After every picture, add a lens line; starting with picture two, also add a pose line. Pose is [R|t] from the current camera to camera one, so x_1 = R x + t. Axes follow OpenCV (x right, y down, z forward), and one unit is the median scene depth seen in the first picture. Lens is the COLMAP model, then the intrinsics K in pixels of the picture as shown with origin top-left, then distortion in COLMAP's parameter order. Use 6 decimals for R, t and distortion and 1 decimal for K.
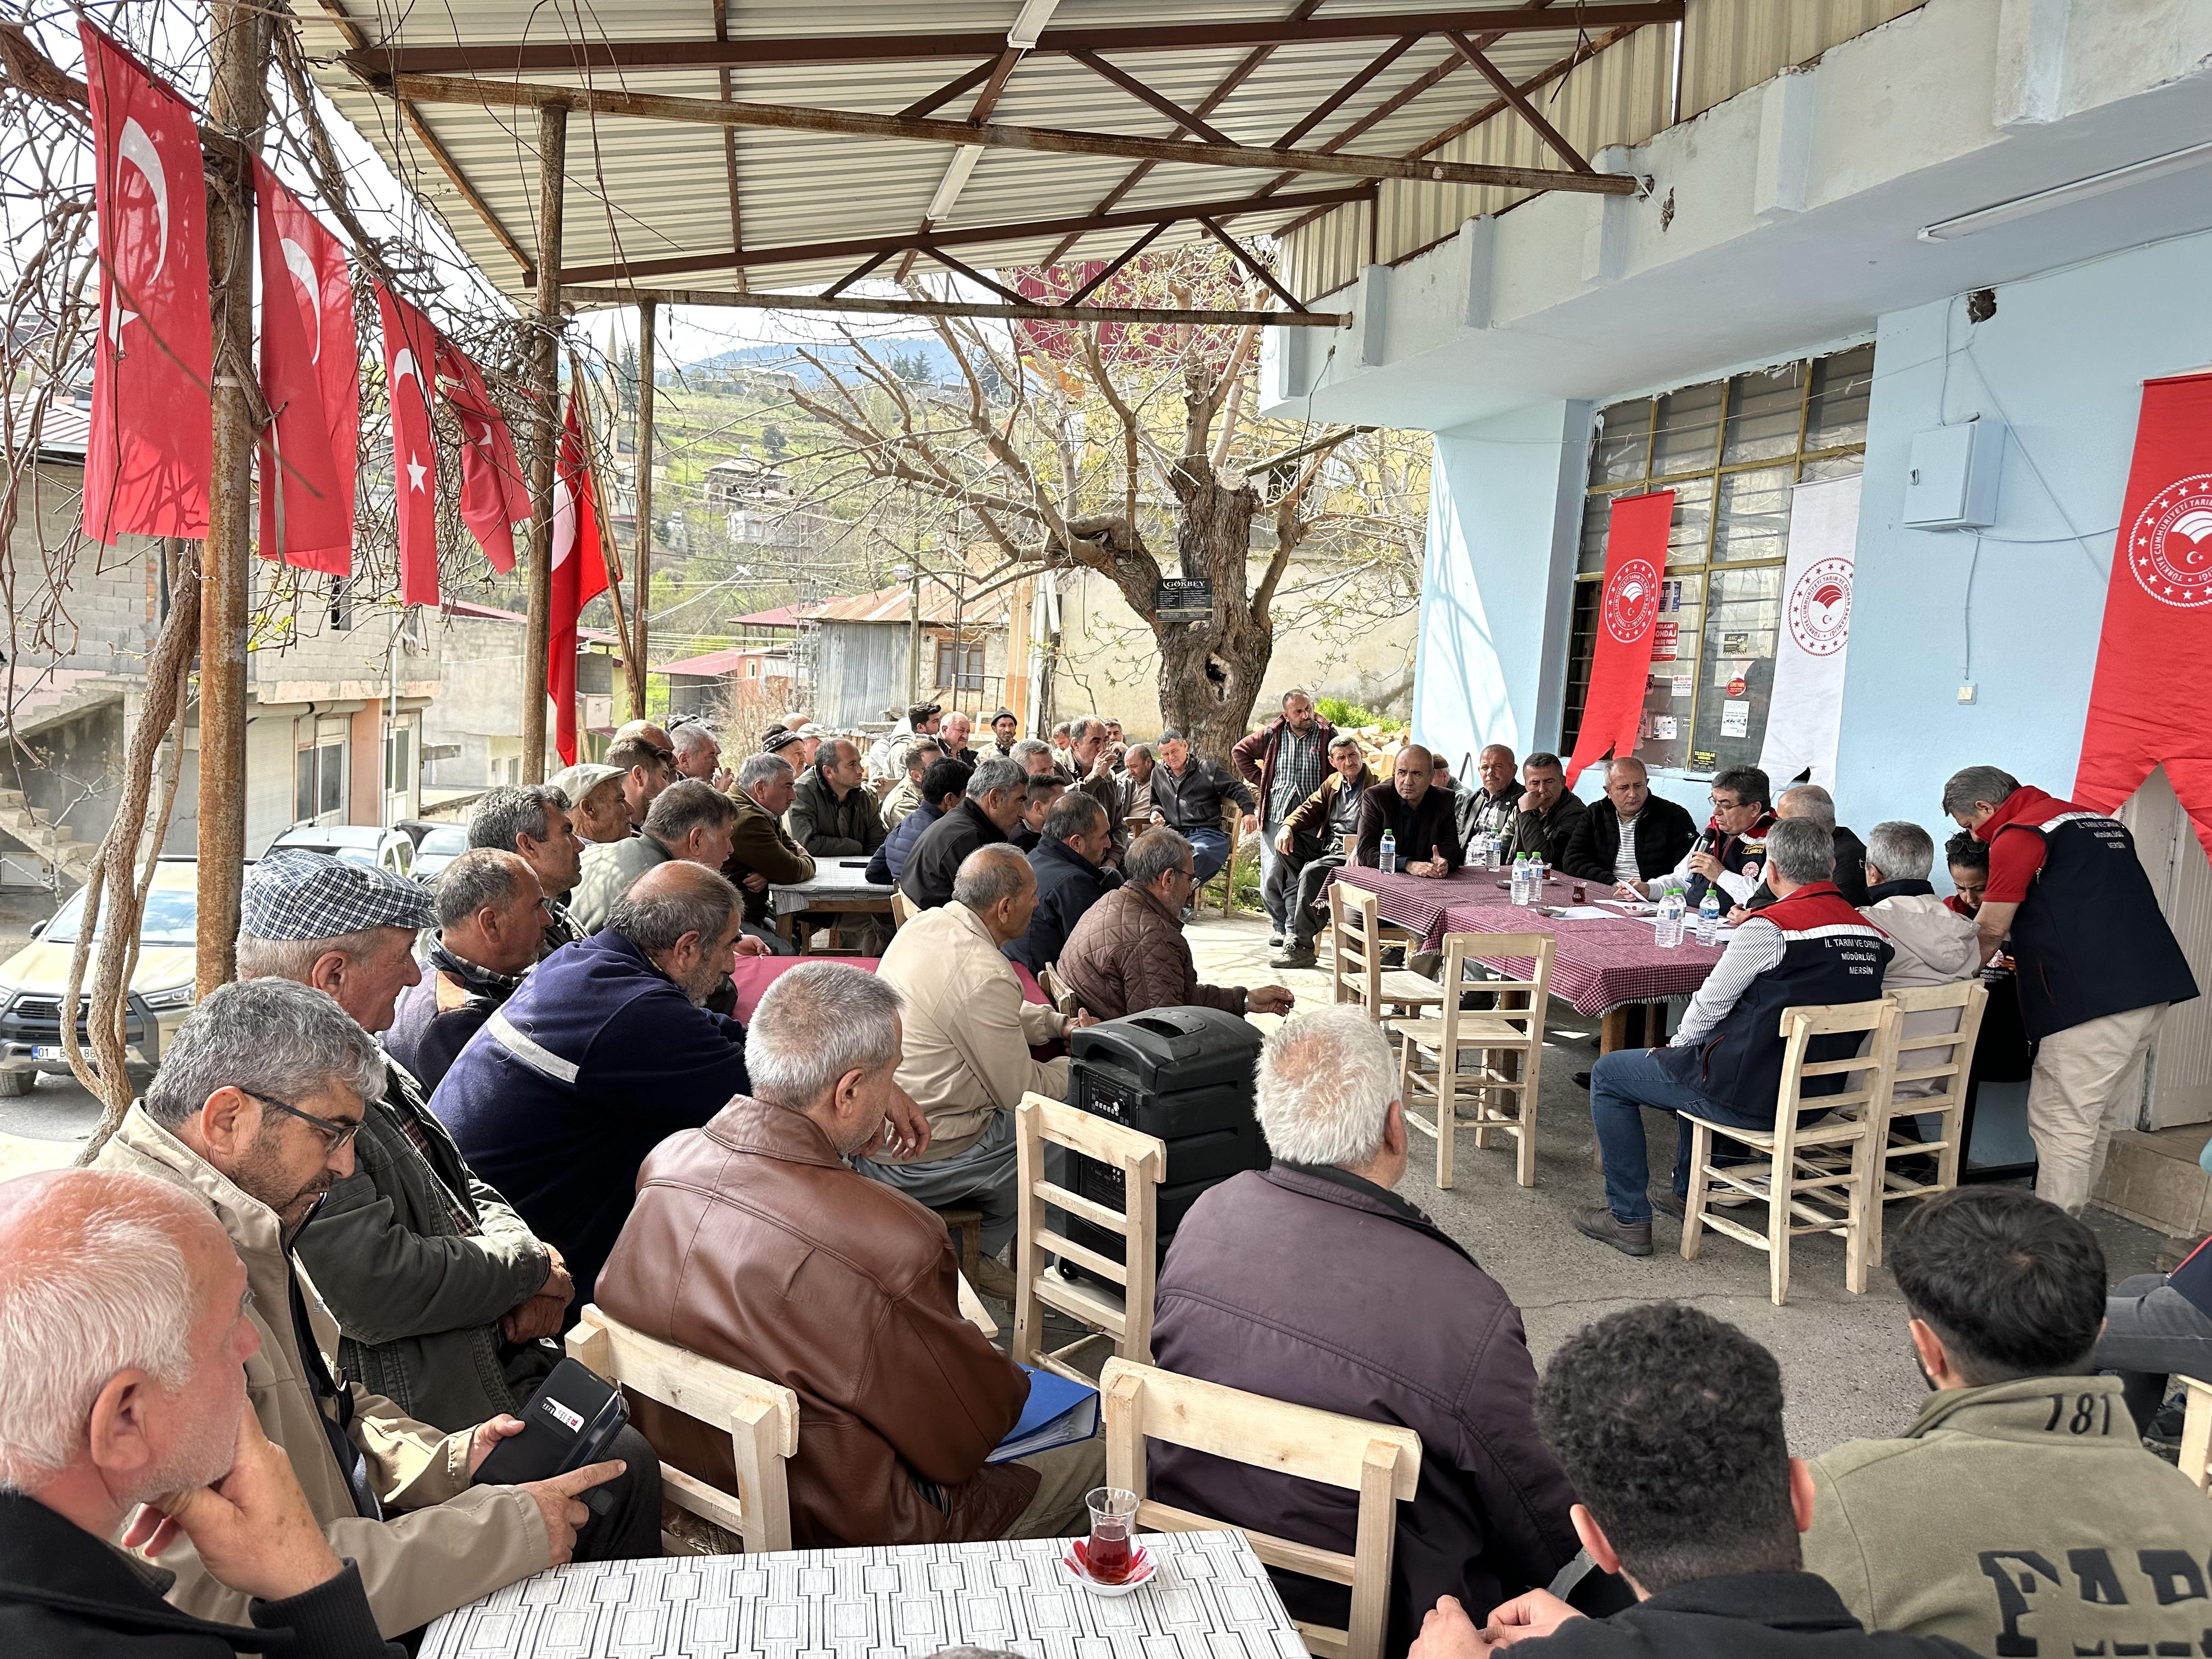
lens RADIAL K [[1609.3, 0, 1106.0], [0, 1609.3, 829.5], [0, 0, 1]] dist [0.051777, -0.002139]
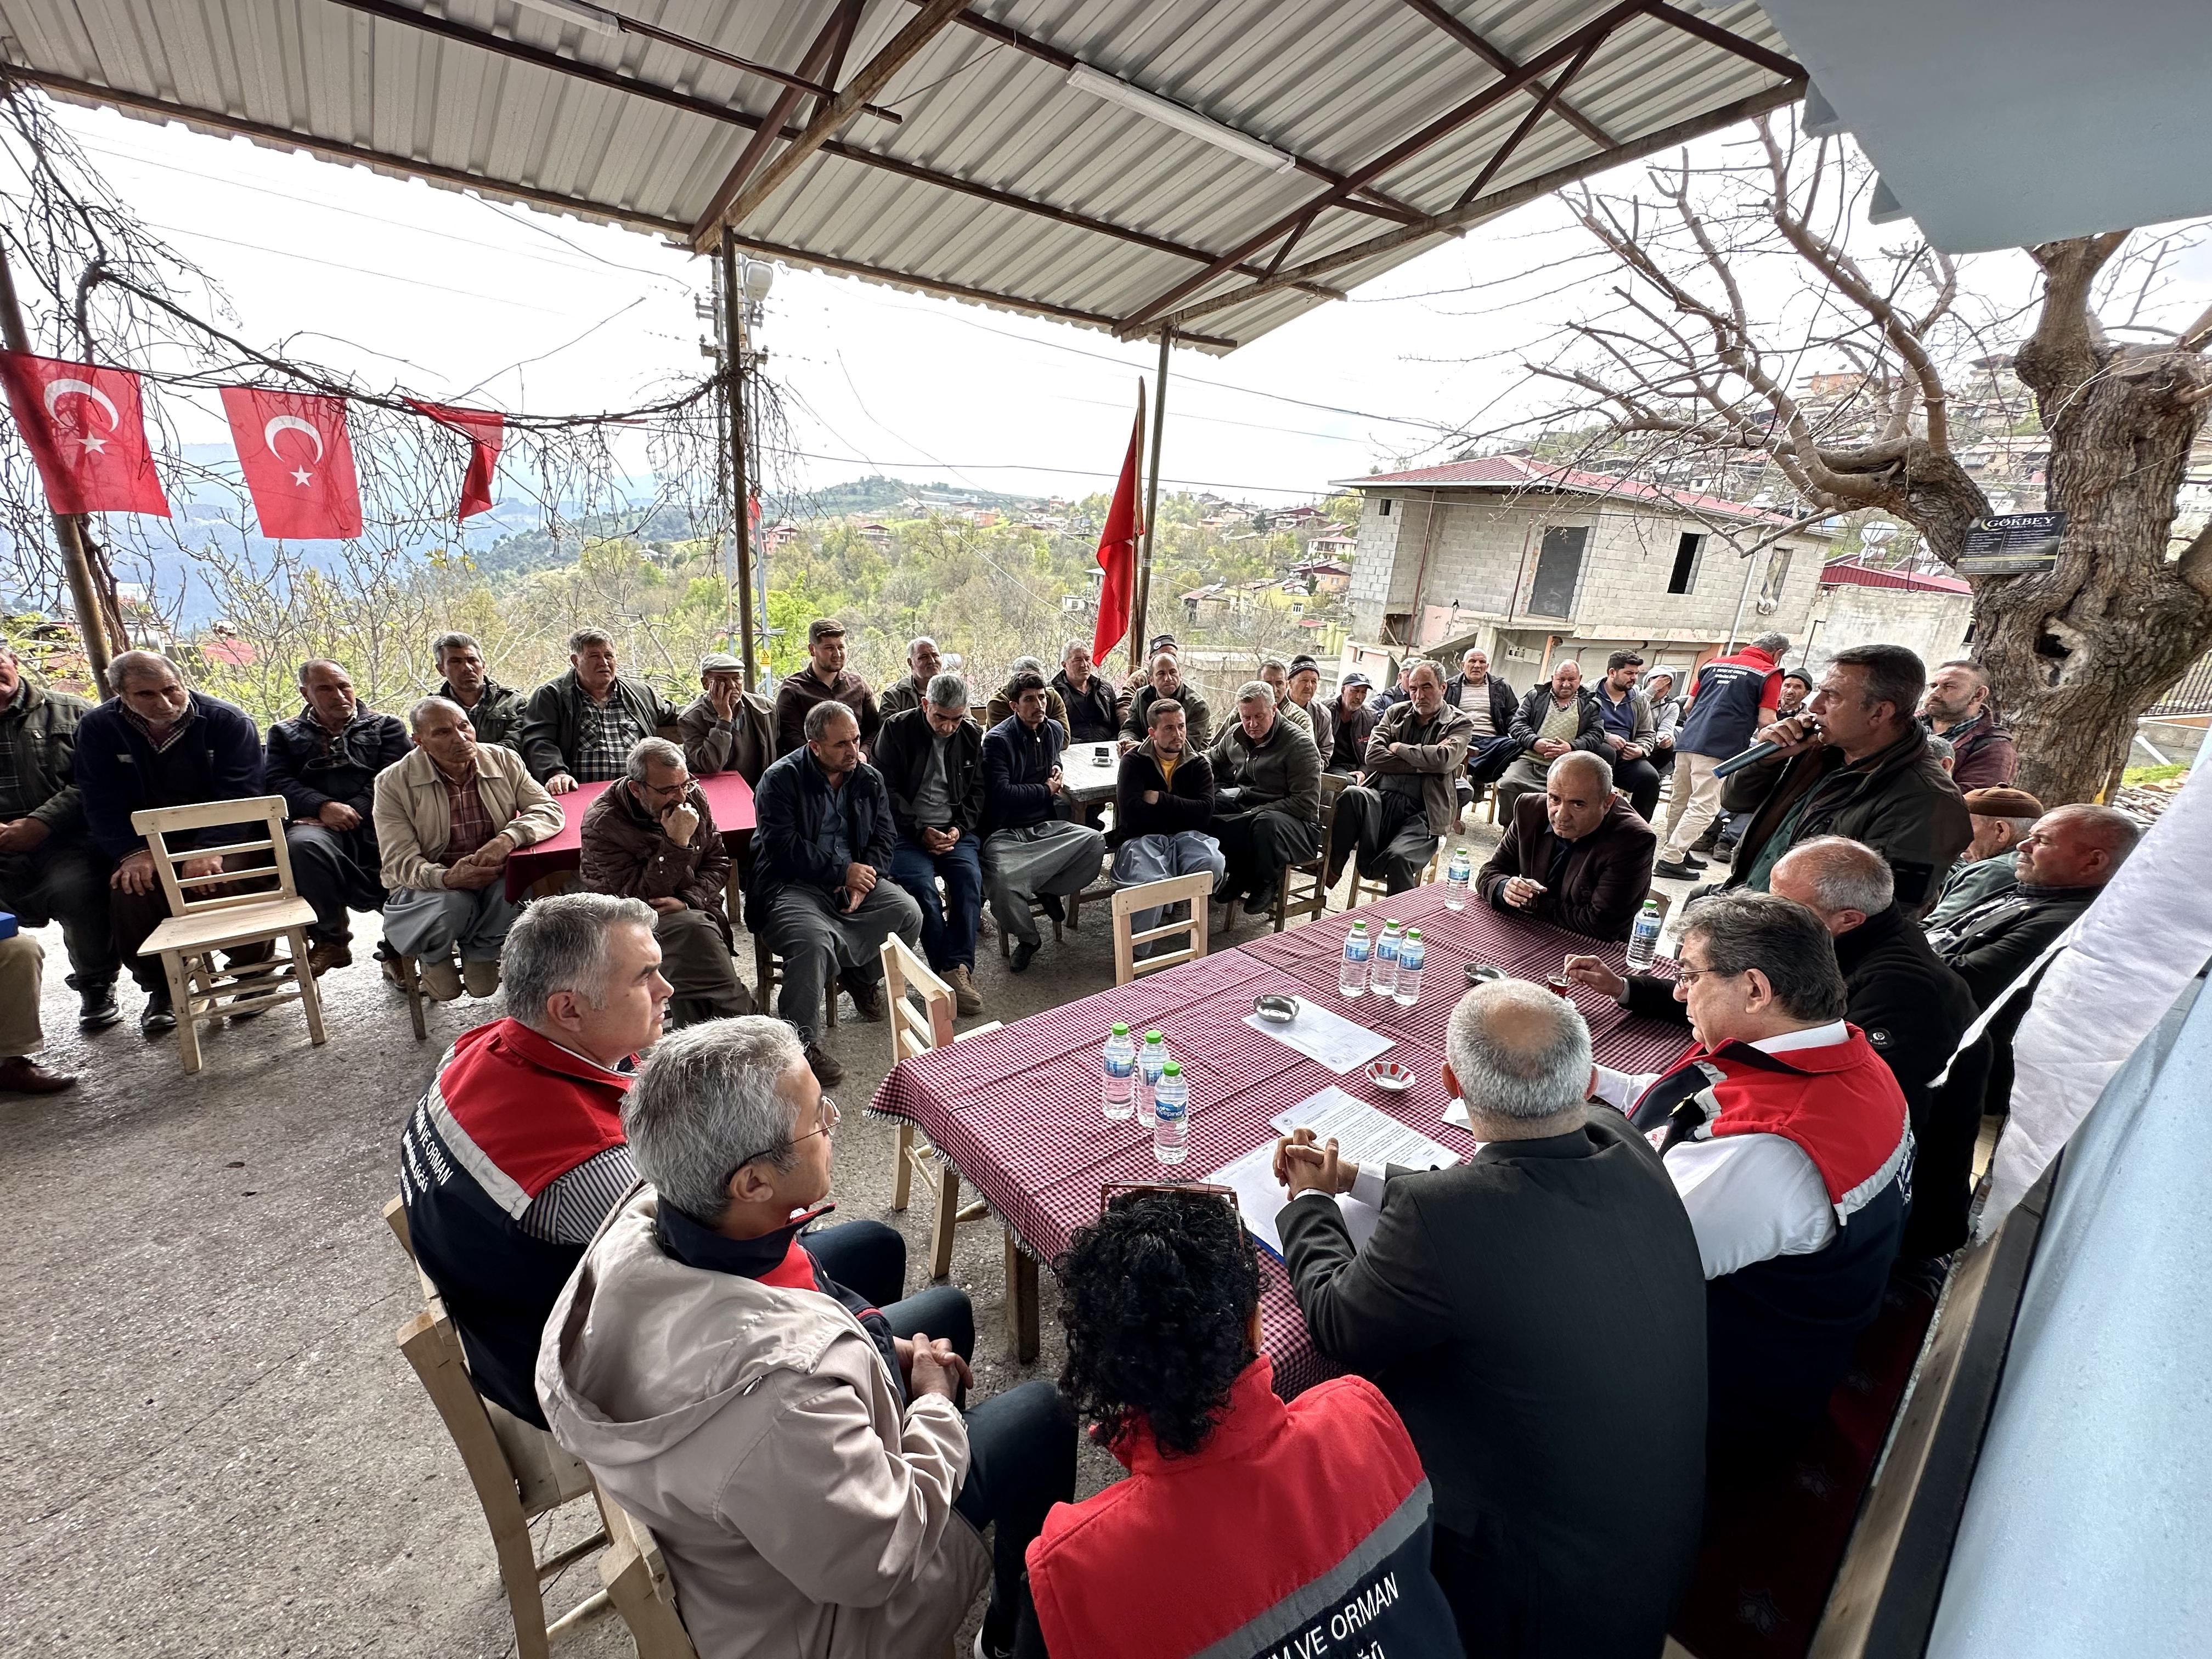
lens RADIAL K [[888.6, 0, 1104.4], [0, 888.6, 814.0], [0, 0, 1]] dist [0.001834, -0.006652]
pose [[0.311365, 0.239305, -0.919666, 0.409153], [-0.131784, 0.969296, 0.207602, -0.064684], [0.941108, 0.056557, 0.333342, 0.603089]]
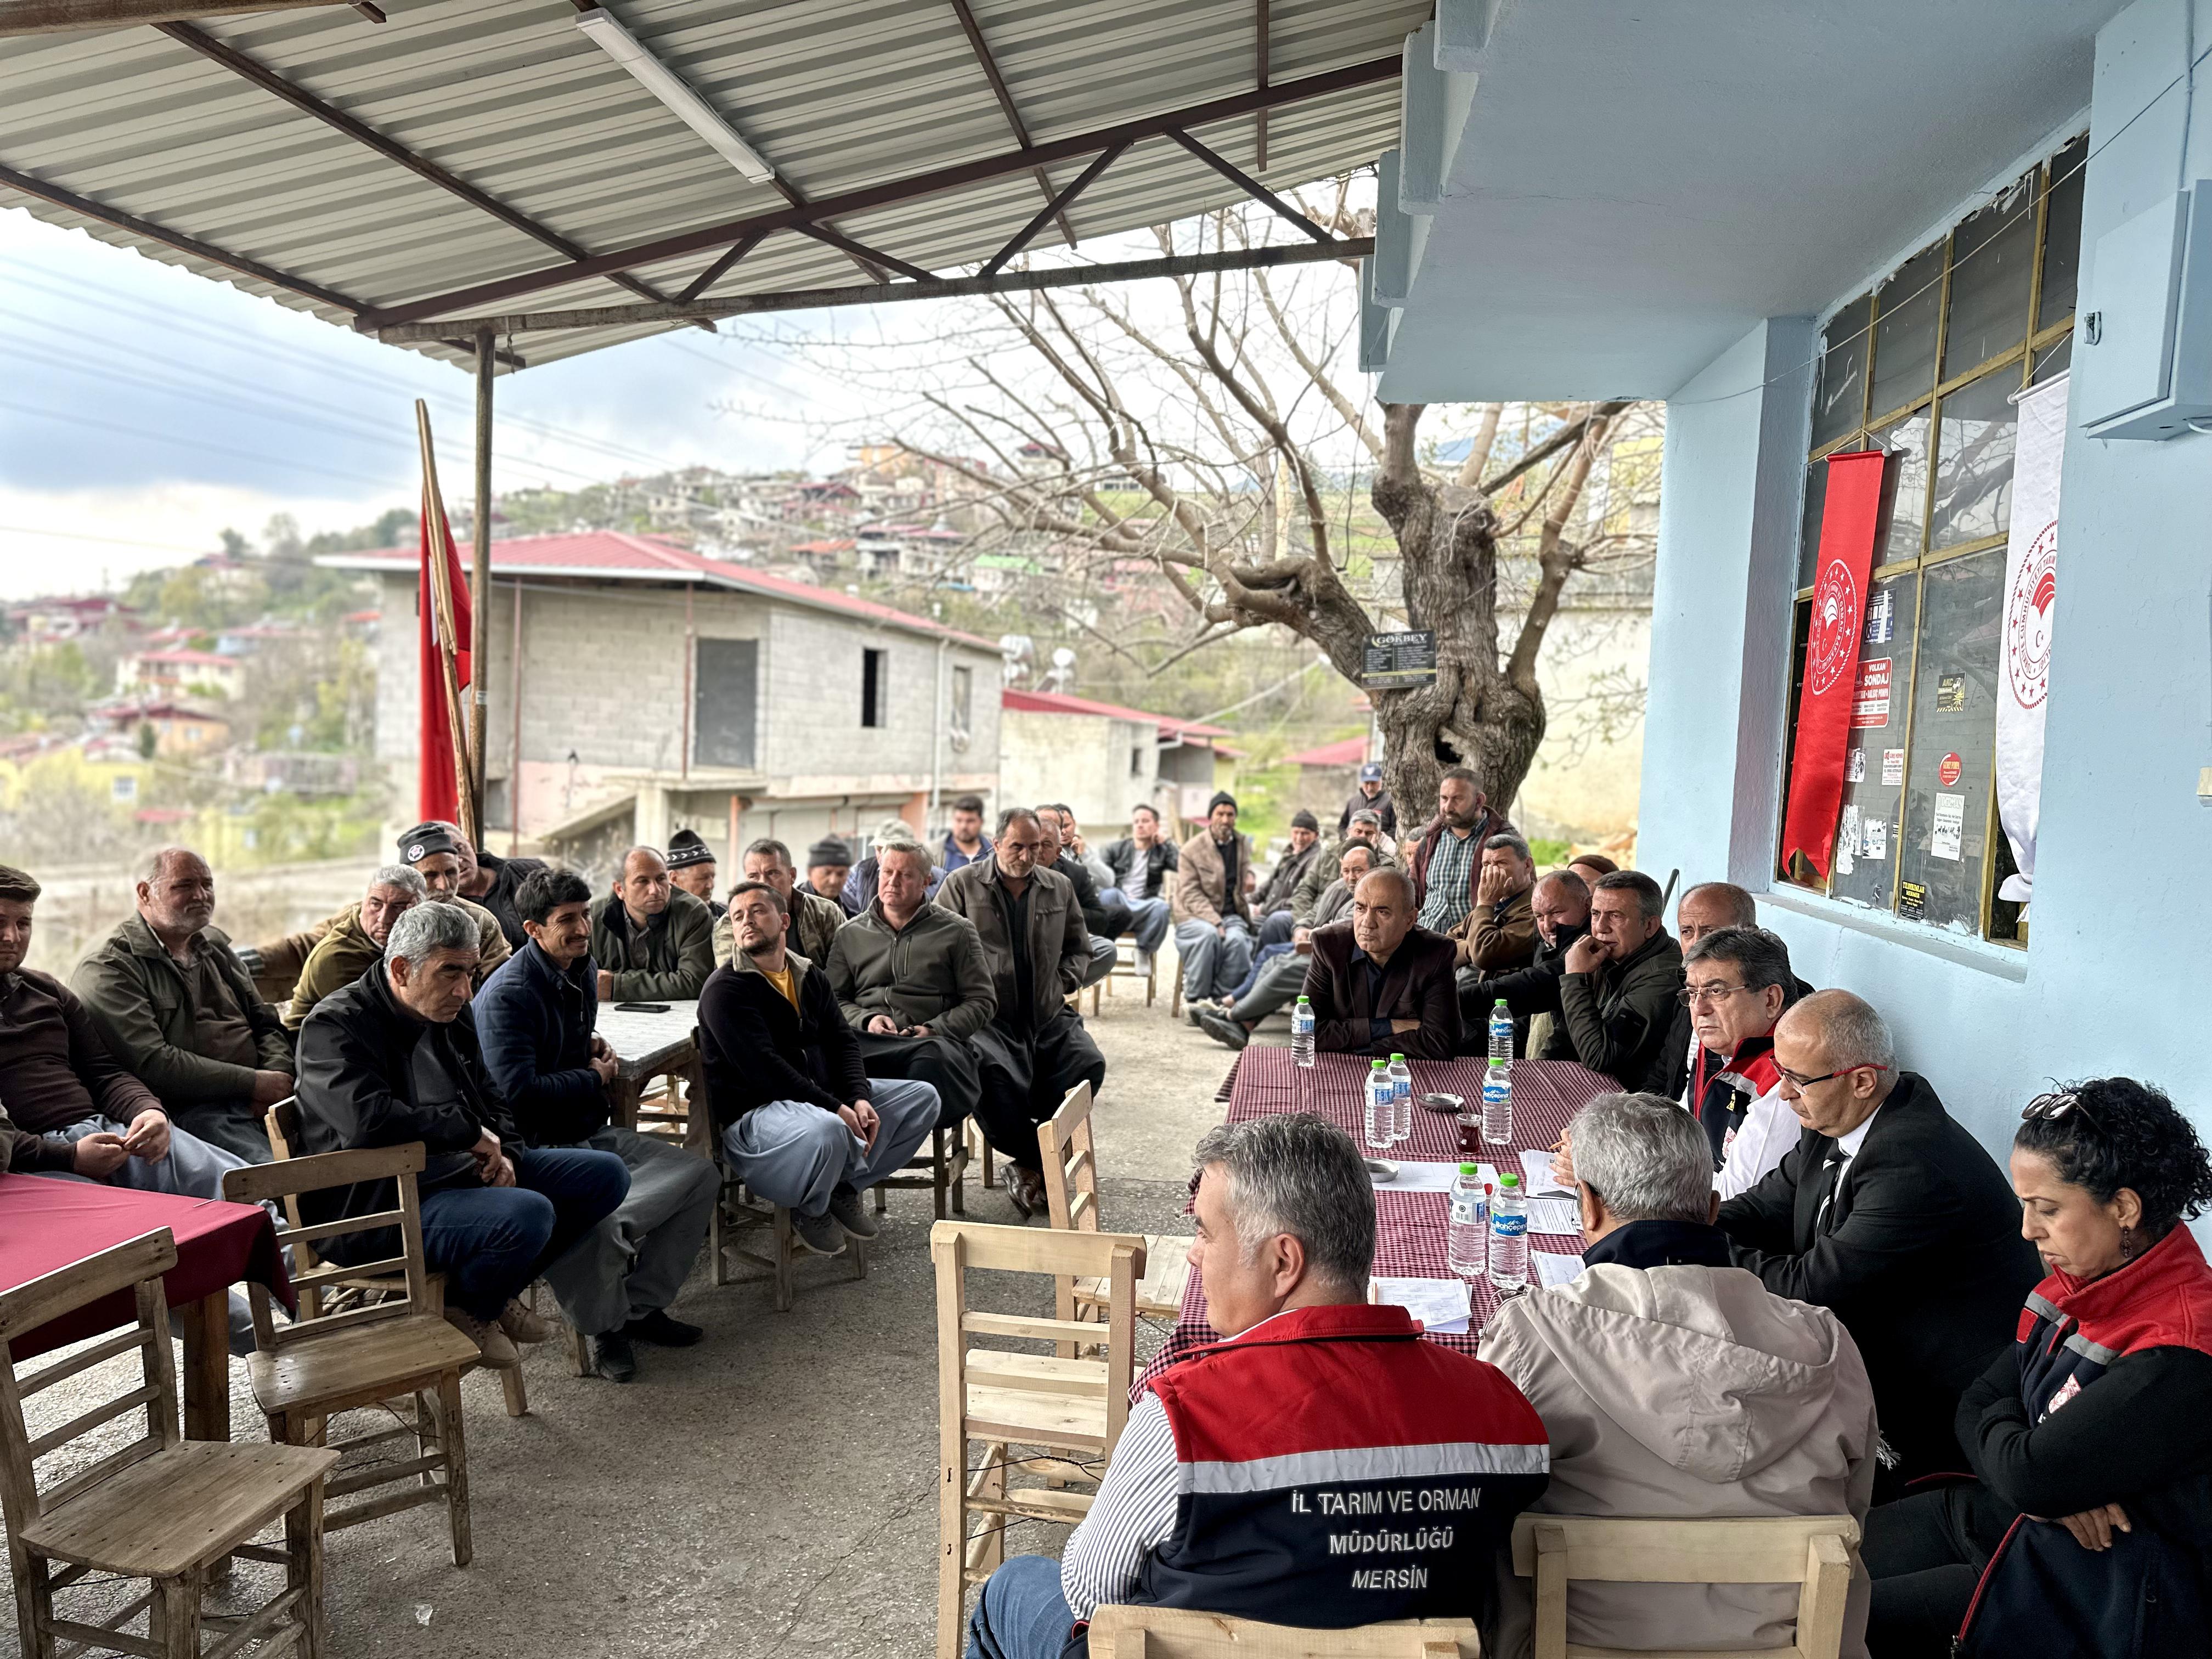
lens RADIAL K [[1568.3, 0, 1111.0], [0, 1568.3, 838.7], [0, 0, 1]] dist [-0.002580, -0.001970]
pose [[0.898500, 0.007060, -0.438916, 0.321111], [-0.027123, 0.998853, -0.039456, -0.030400], [0.438134, 0.047356, 0.897661, 0.344954]]
